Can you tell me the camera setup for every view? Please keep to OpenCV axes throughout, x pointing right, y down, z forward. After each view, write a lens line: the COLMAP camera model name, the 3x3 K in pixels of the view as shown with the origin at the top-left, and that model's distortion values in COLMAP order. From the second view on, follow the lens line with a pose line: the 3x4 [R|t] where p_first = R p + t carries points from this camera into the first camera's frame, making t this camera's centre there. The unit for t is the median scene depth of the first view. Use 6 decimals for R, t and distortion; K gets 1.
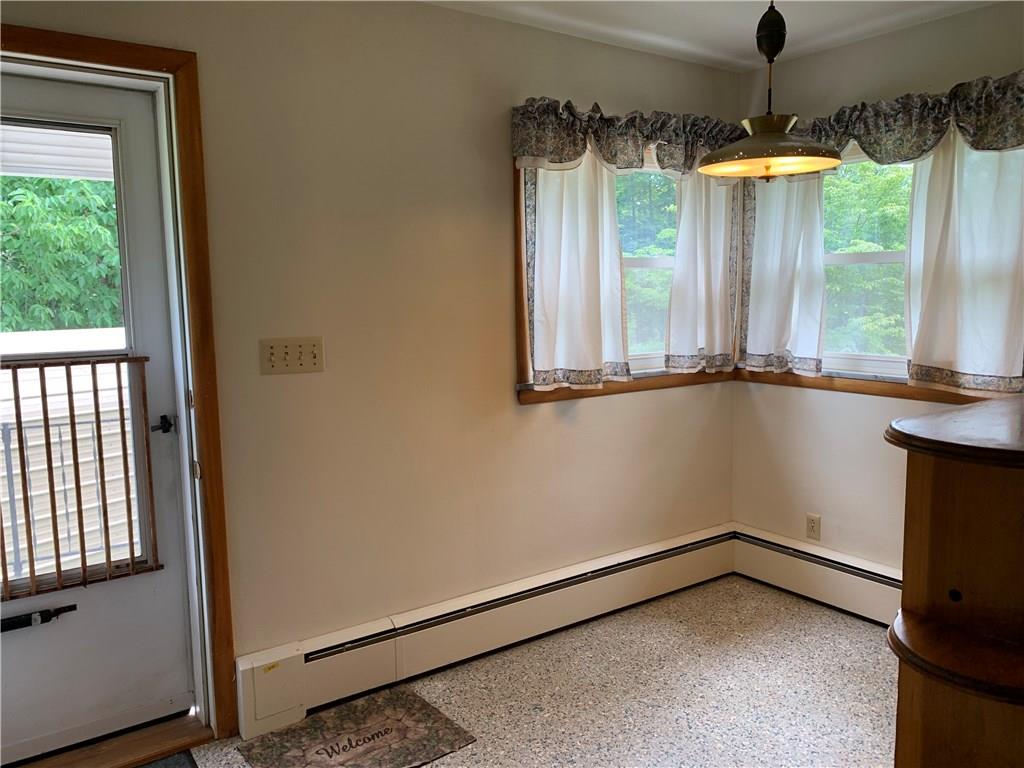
lens RADIAL K [[799.4, 0, 522.3], [0, 799.4, 380.6], [0, 0, 1]] dist [0.098030, -0.109610]
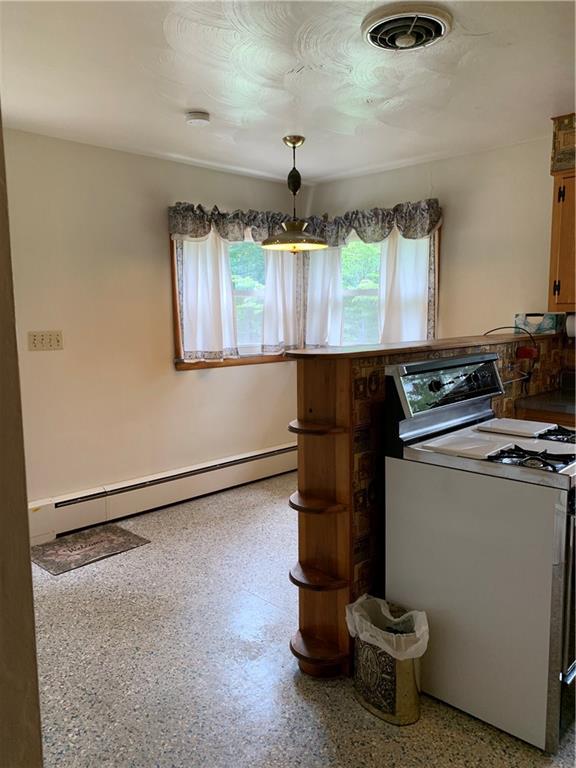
lens RADIAL K [[599.5, 0, 288.0], [0, 599.5, 384.0], [0, 0, 1]] dist [0.098030, -0.109610]
pose [[0.990006, -0.010887, 0.140607, 0.056100], [0.010223, 0.999933, 0.005439, 0.056459], [-0.140657, -0.003947, 0.990051, -0.384250]]
